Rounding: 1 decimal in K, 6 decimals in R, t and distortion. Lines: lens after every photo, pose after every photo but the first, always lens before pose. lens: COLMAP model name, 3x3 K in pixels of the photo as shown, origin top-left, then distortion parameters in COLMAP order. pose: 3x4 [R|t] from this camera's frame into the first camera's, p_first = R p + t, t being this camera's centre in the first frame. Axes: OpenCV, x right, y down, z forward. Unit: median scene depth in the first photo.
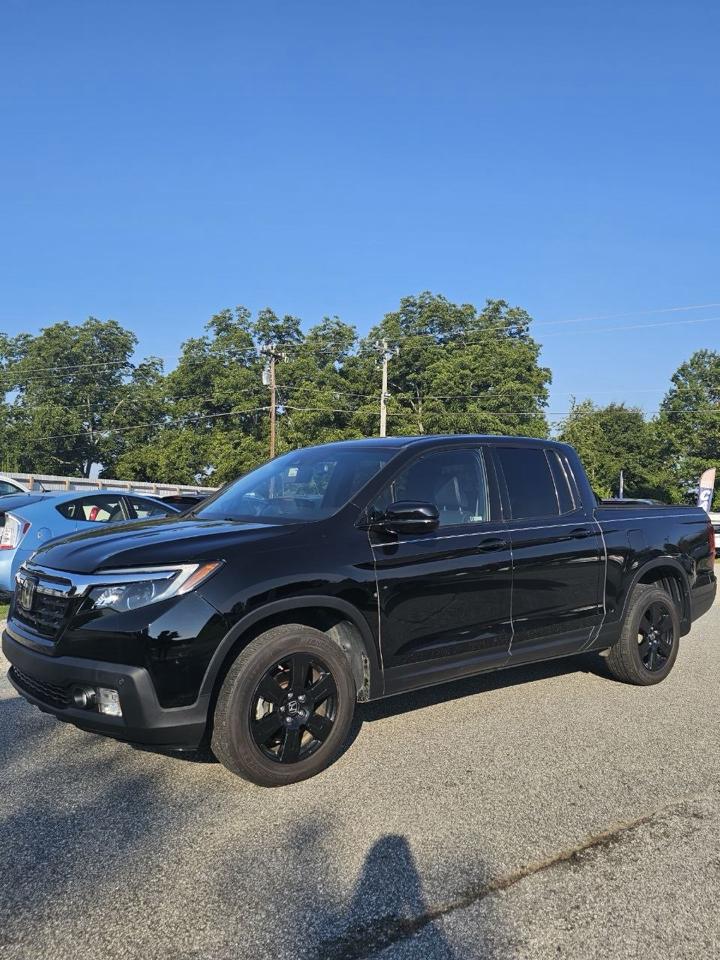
lens RADIAL K [[741.0, 0, 361.2], [0, 741.0, 500.1], [0, 0, 1]] dist [0.071183, -0.074818]
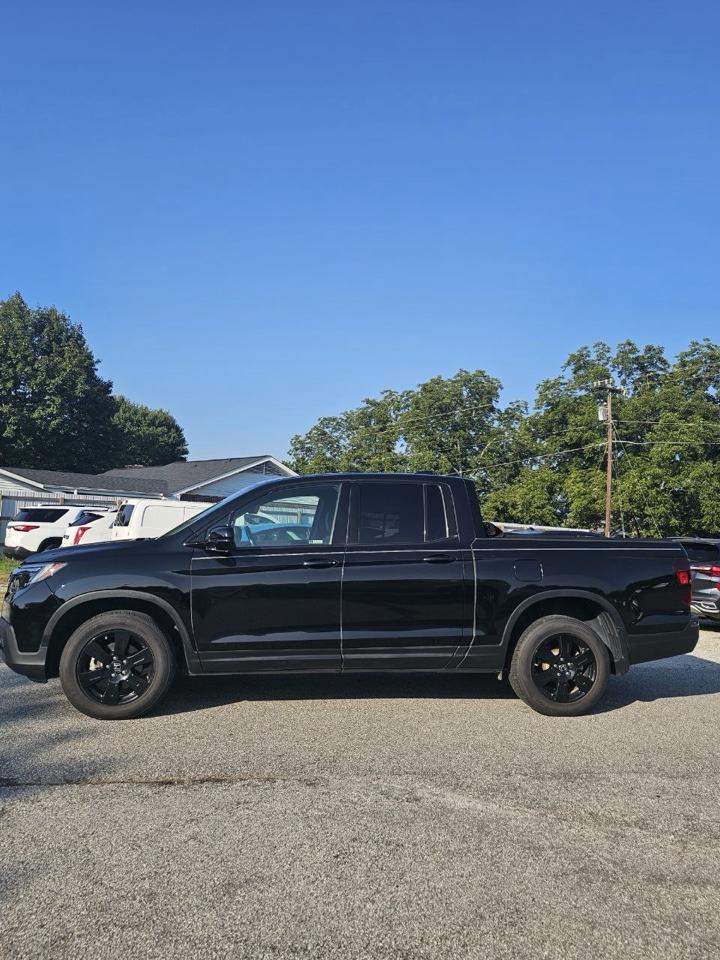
lens RADIAL K [[741.0, 0, 348.8], [0, 741.0, 503.9], [0, 0, 1]] dist [0.071183, -0.074818]
pose [[0.853916, -0.007781, -0.520352, 0.070927], [-0.017114, 0.998927, -0.043023, 0.001214], [0.520129, 0.045643, 0.852867, -0.000854]]
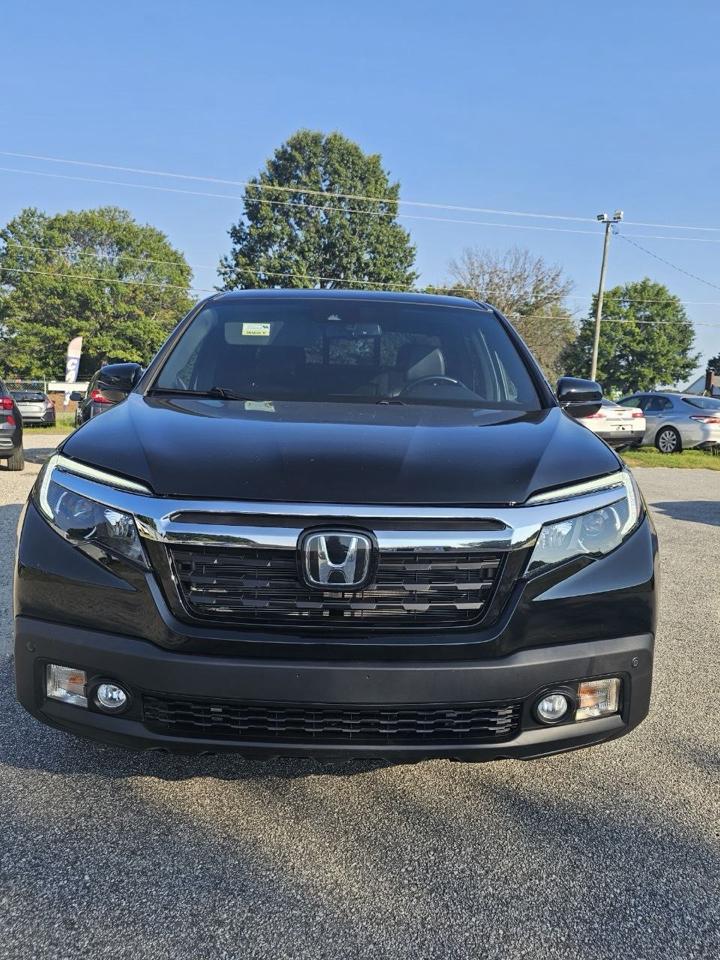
lens RADIAL K [[741.0, 0, 360.3], [0, 741.0, 494.0], [0, 0, 1]] dist [0.071183, -0.074818]
pose [[0.645083, -0.103486, 0.757072, -0.059067], [-0.023782, 0.987587, 0.155259, 0.000342], [-0.763742, -0.118160, 0.634615, 0.049537]]
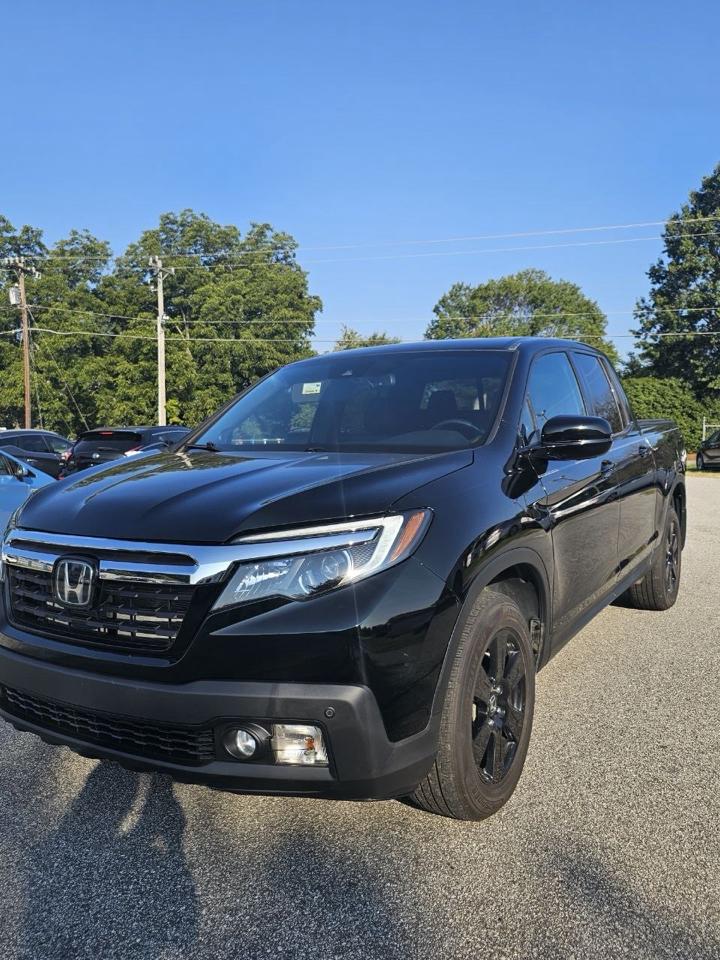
lens RADIAL K [[741.0, 0, 355.7], [0, 741.0, 478.6], [0, 0, 1]] dist [0.071183, -0.074818]
pose [[0.946364, -0.052253, 0.318848, -0.030728], [0.032036, 0.997149, 0.068326, 0.000482], [-0.321509, -0.054446, 0.945340, 0.026245]]
